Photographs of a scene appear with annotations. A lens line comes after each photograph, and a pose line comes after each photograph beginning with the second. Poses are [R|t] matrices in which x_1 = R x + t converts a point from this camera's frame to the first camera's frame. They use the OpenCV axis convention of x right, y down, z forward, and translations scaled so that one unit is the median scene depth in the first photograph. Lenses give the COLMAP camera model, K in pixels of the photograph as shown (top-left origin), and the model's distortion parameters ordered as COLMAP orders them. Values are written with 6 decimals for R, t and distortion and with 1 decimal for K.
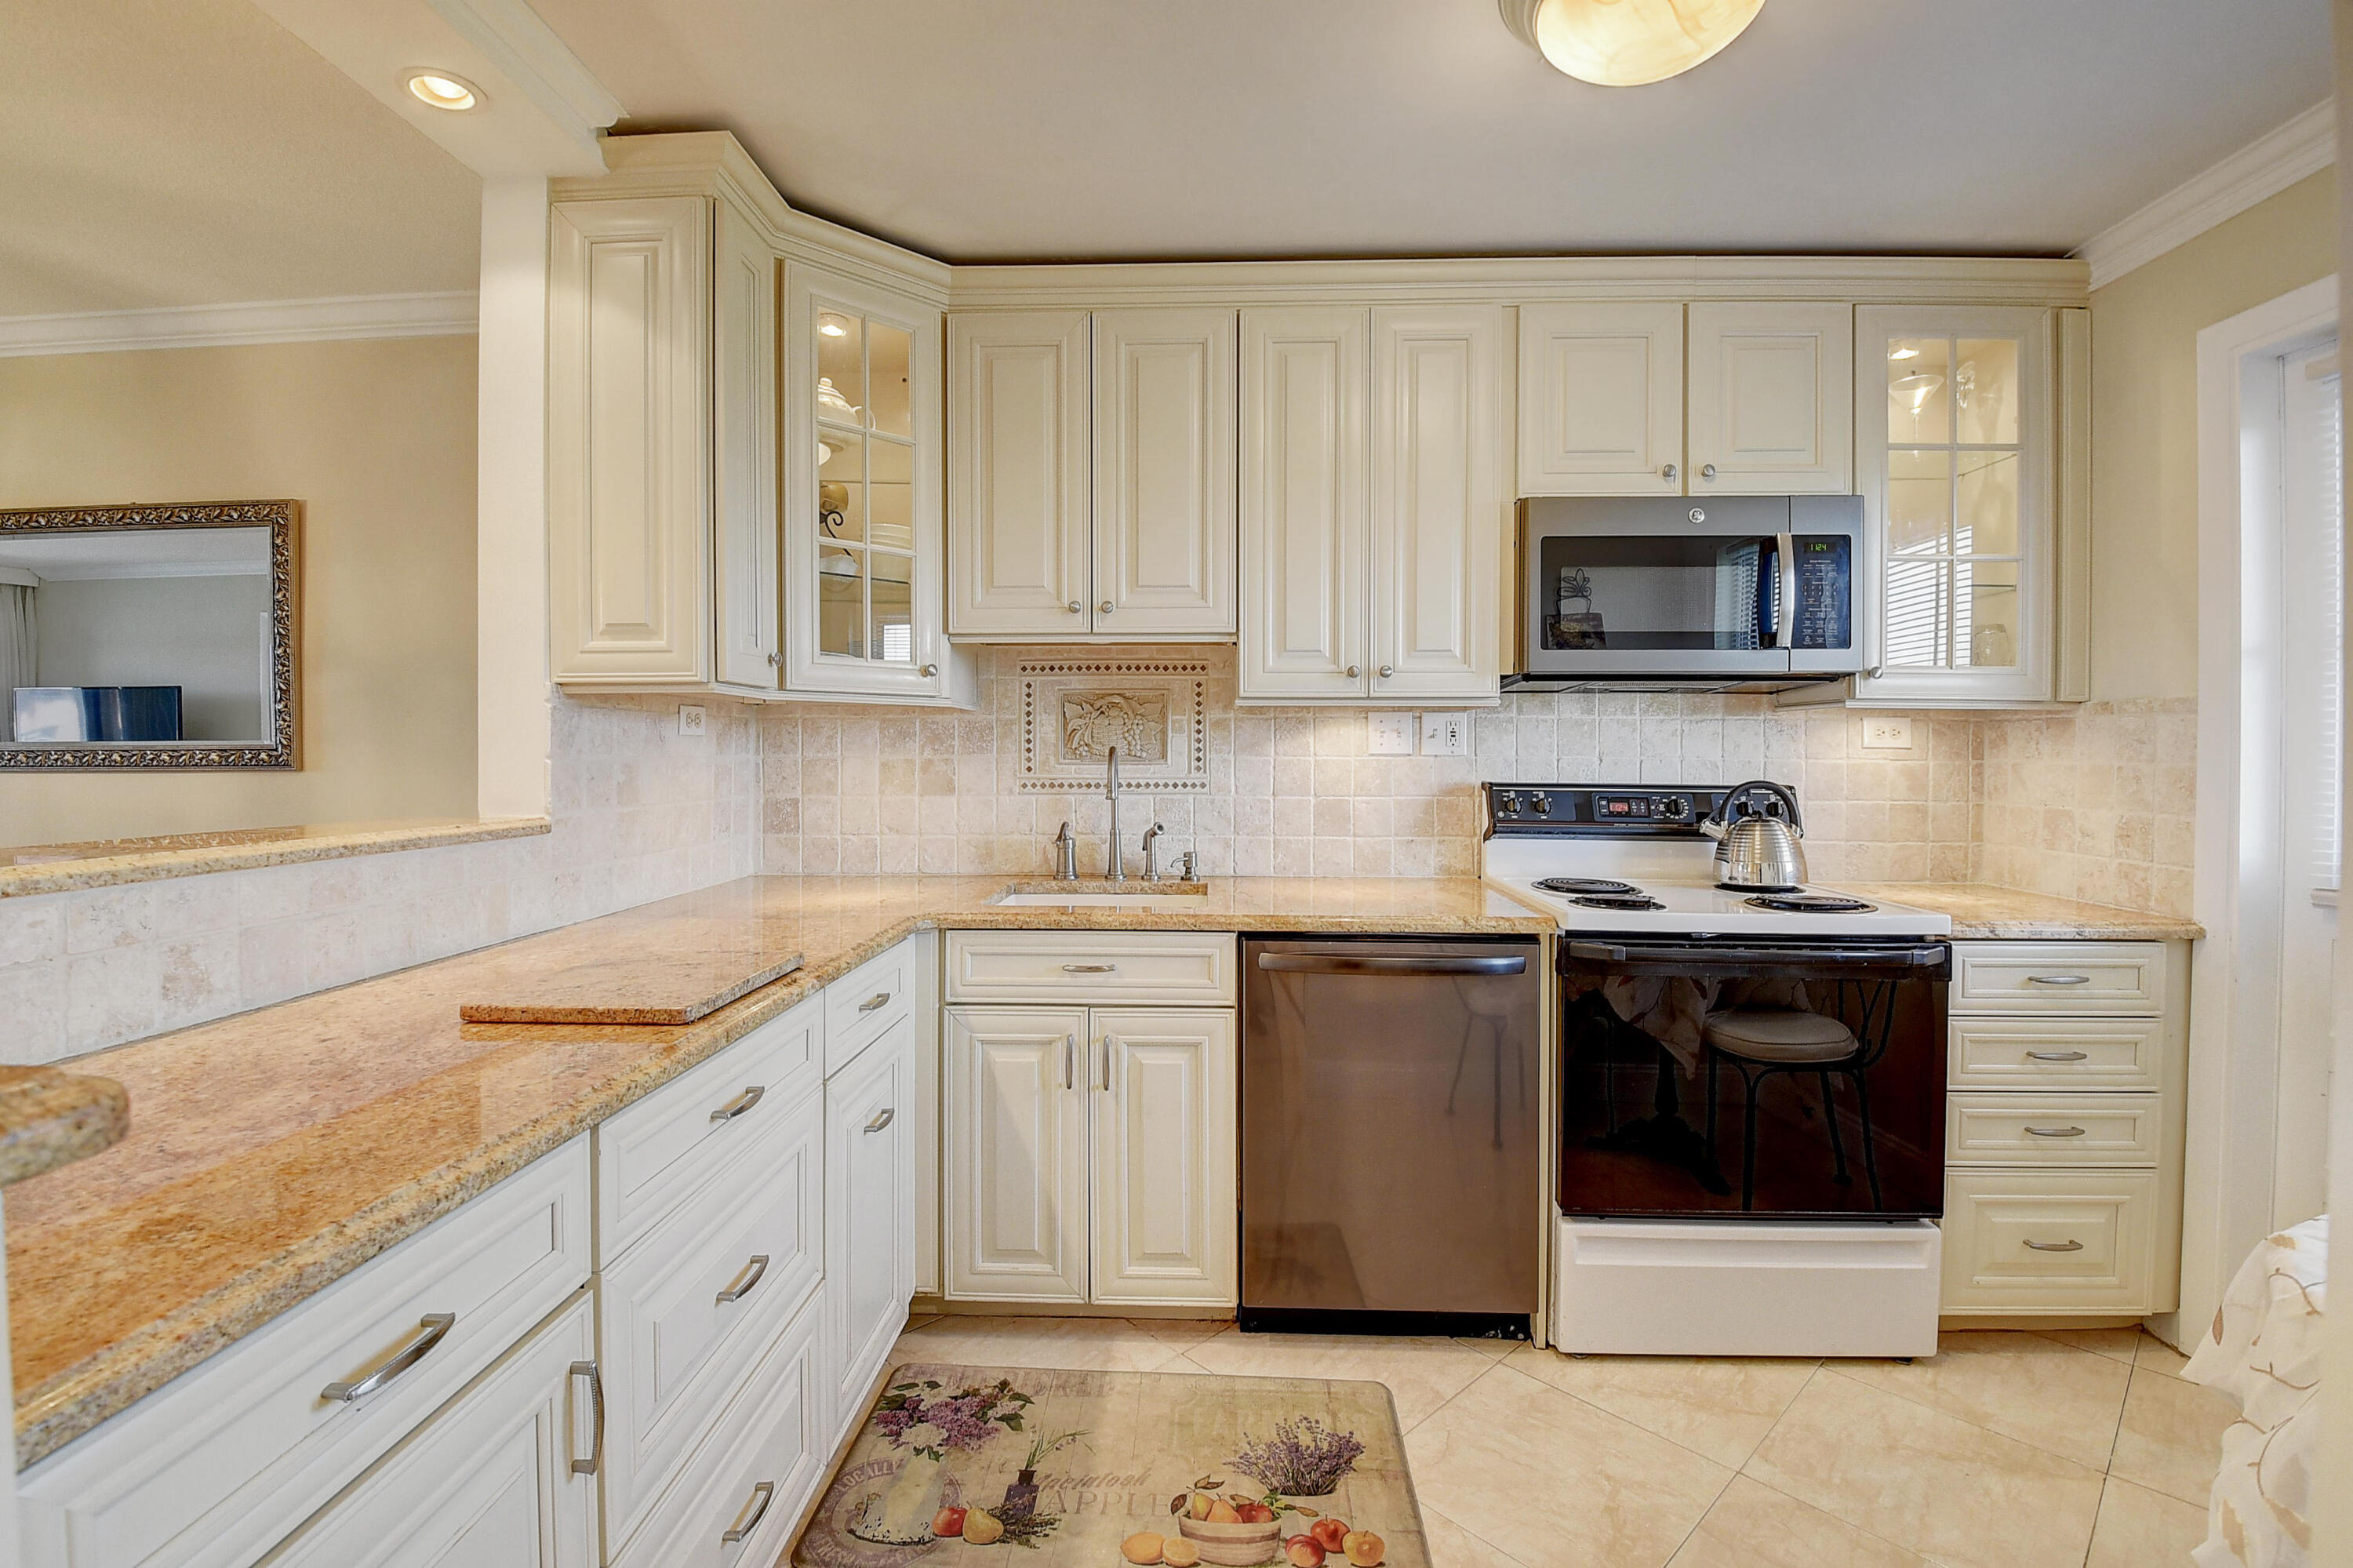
lens RADIAL K [[1034.7, 0, 1164.4], [0, 1034.7, 757.2], [0, 0, 1]] dist [0.015141, -0.030139]
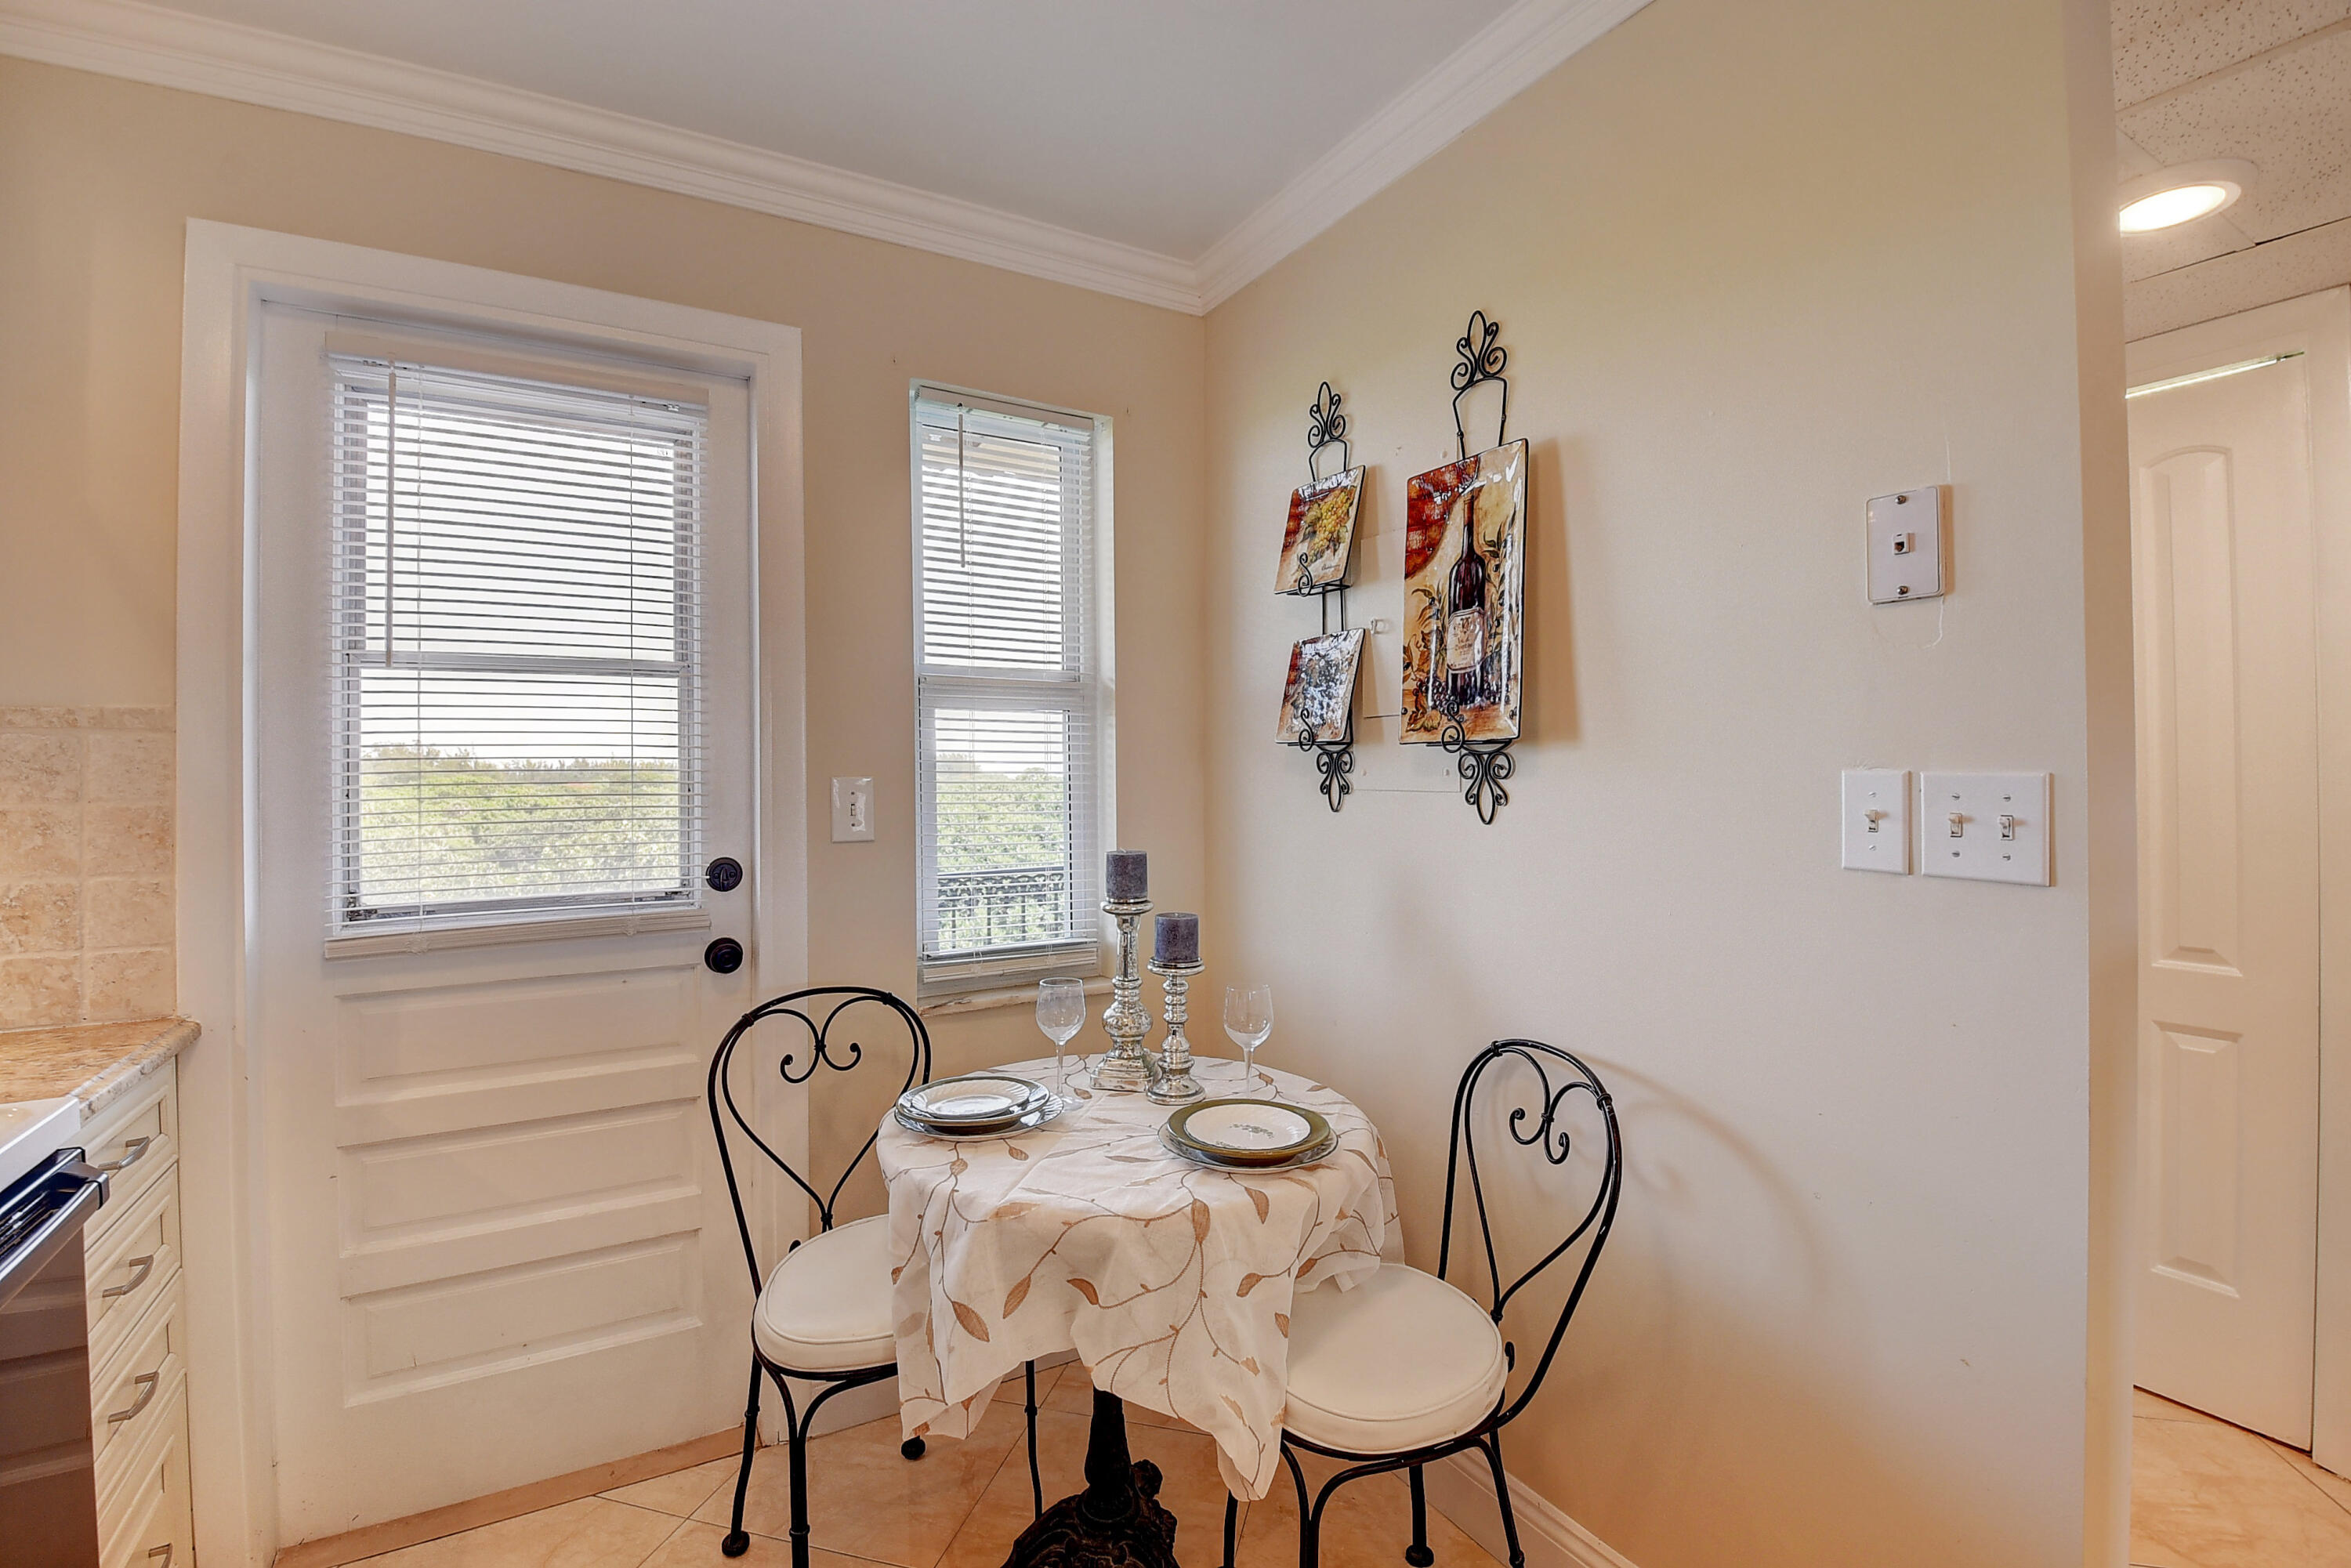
lens RADIAL K [[1054.5, 0, 1164.3], [0, 1054.5, 758.9], [0, 0, 1]] dist [0.022423, -0.033432]
pose [[-0.546266, 0.002428, 0.837608, 0.001816], [0.013135, 0.999898, 0.005668, -0.015759], [-0.837509, 0.014098, -0.546242, 0.687369]]
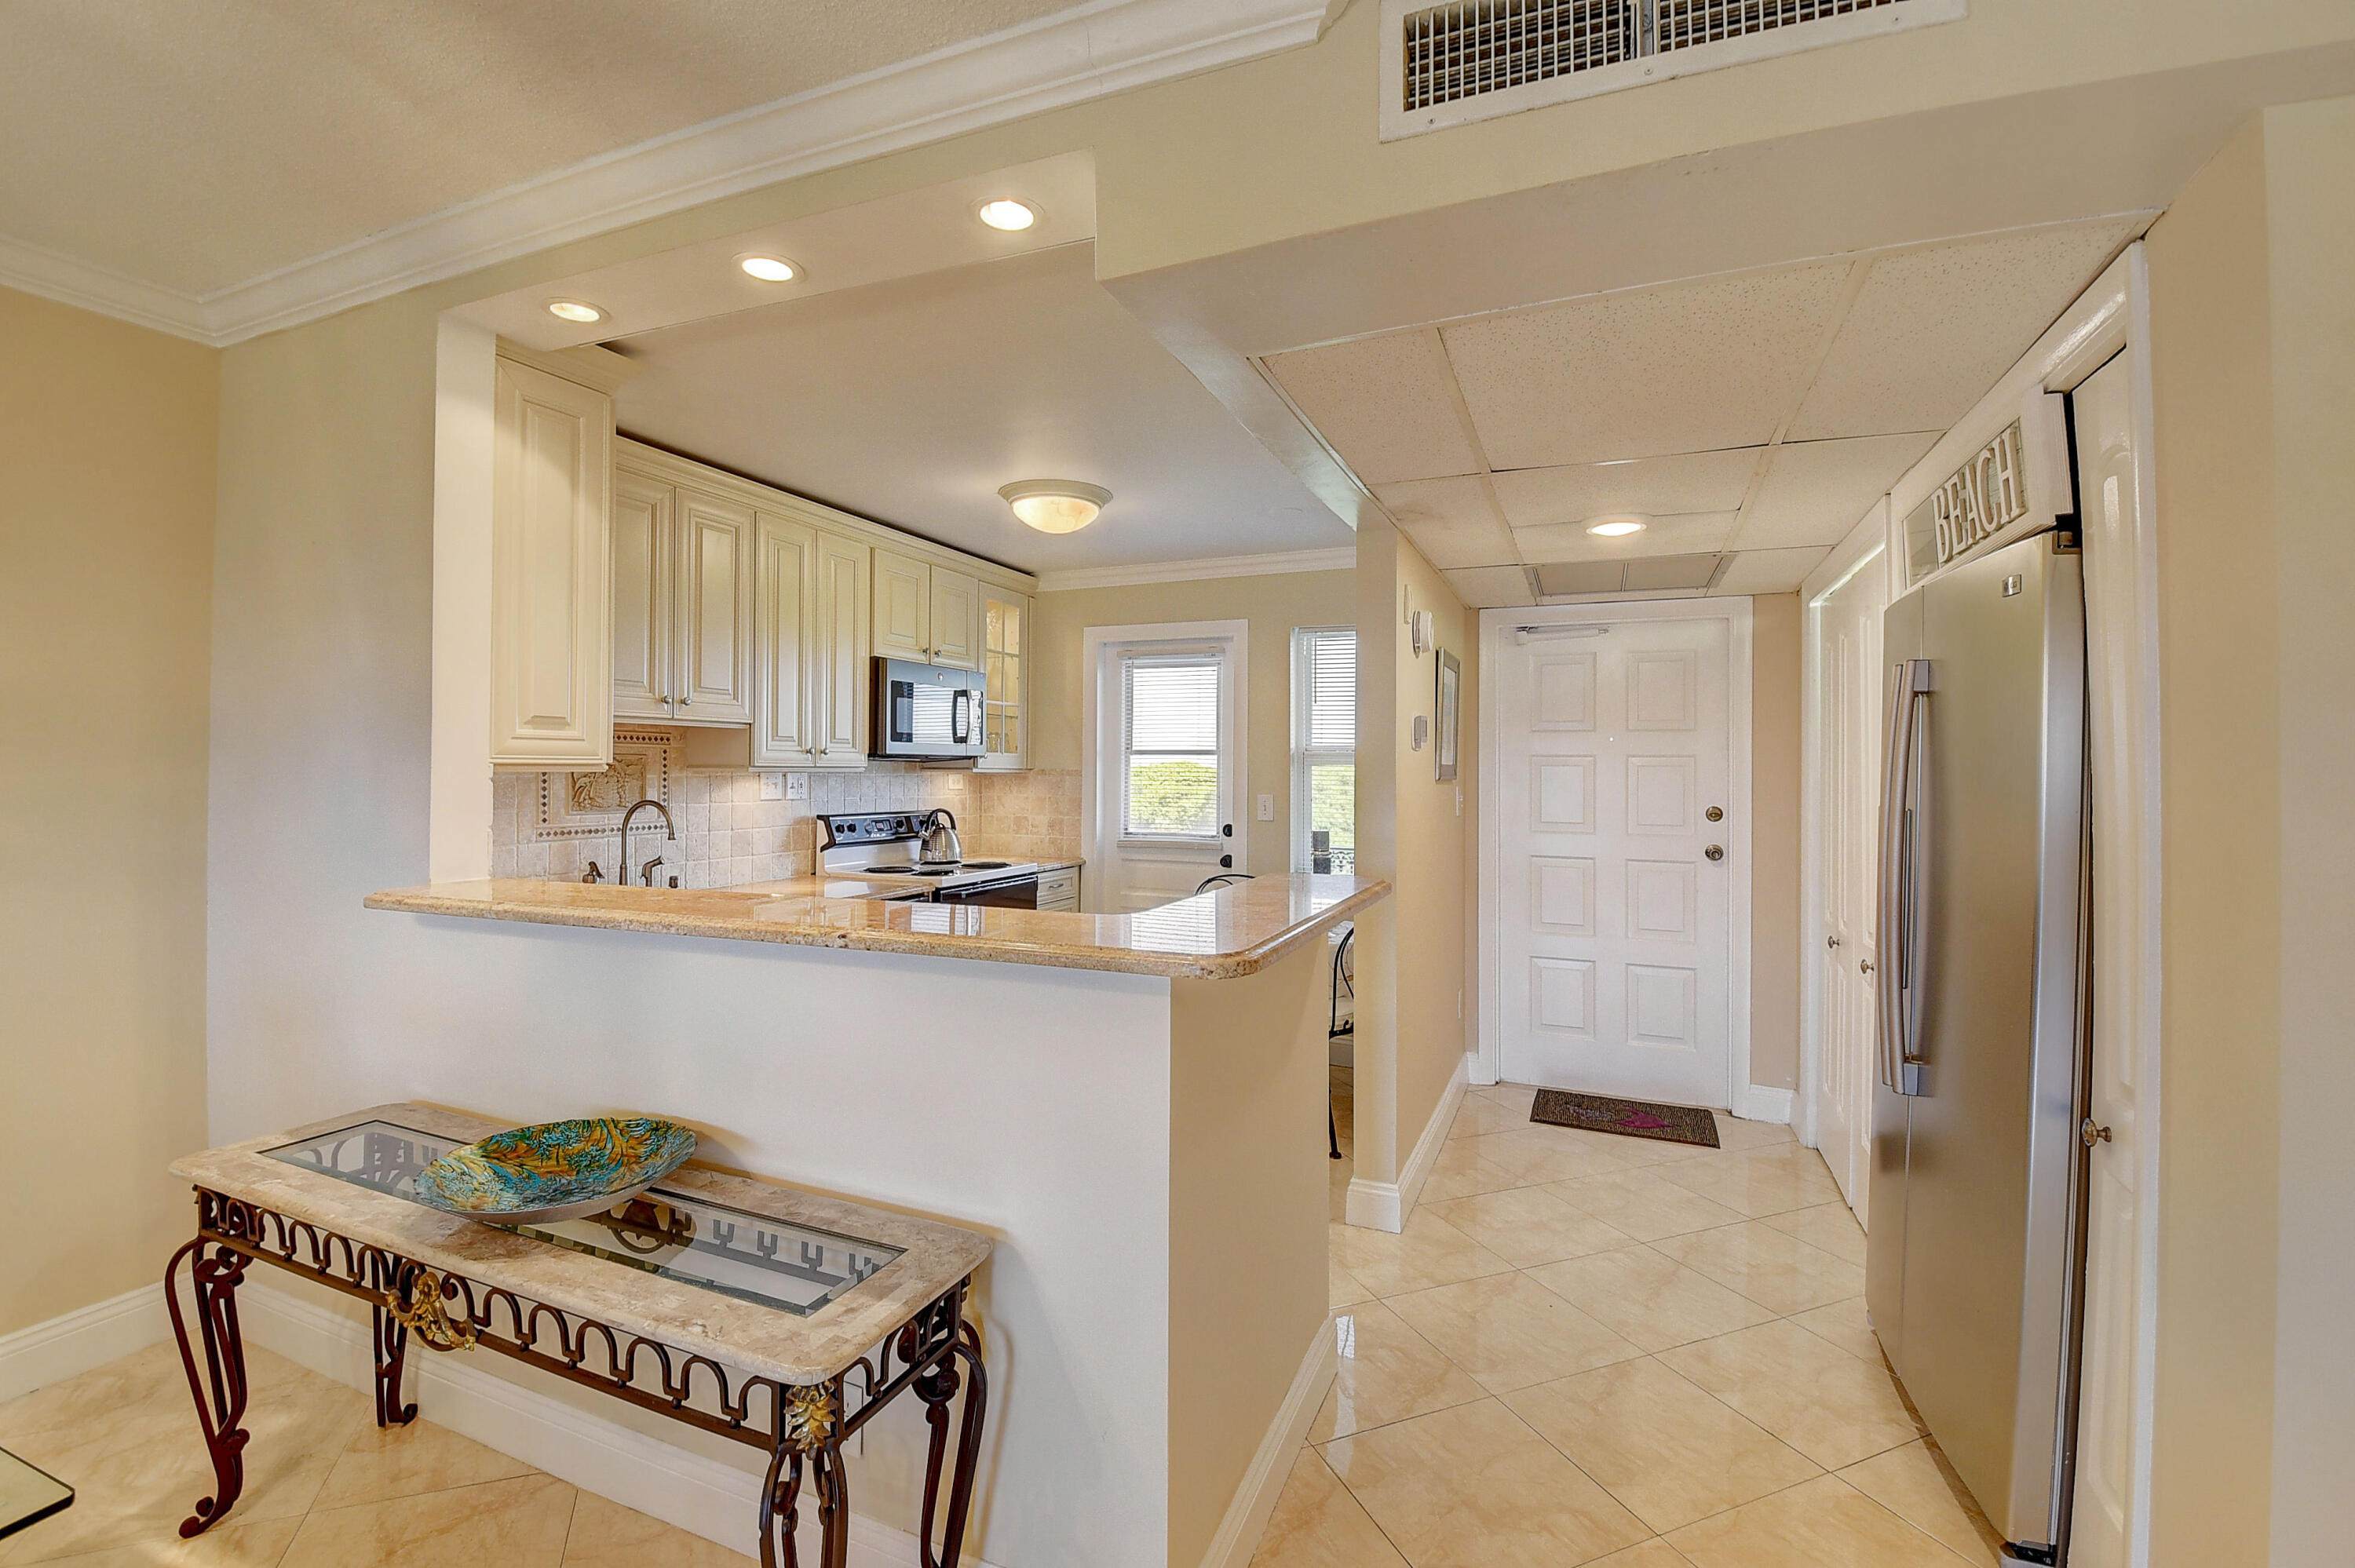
lens RADIAL K [[1021.5, 0, 1171.9], [0, 1021.5, 759.3], [0, 0, 1]] dist [0.003458, -0.025992]
pose [[0.350493, 0.008431, 0.936527, -1.107285], [0.004440, 0.999933, -0.010663, -0.048536], [-0.936555, 0.007895, 0.350433, -0.097139]]
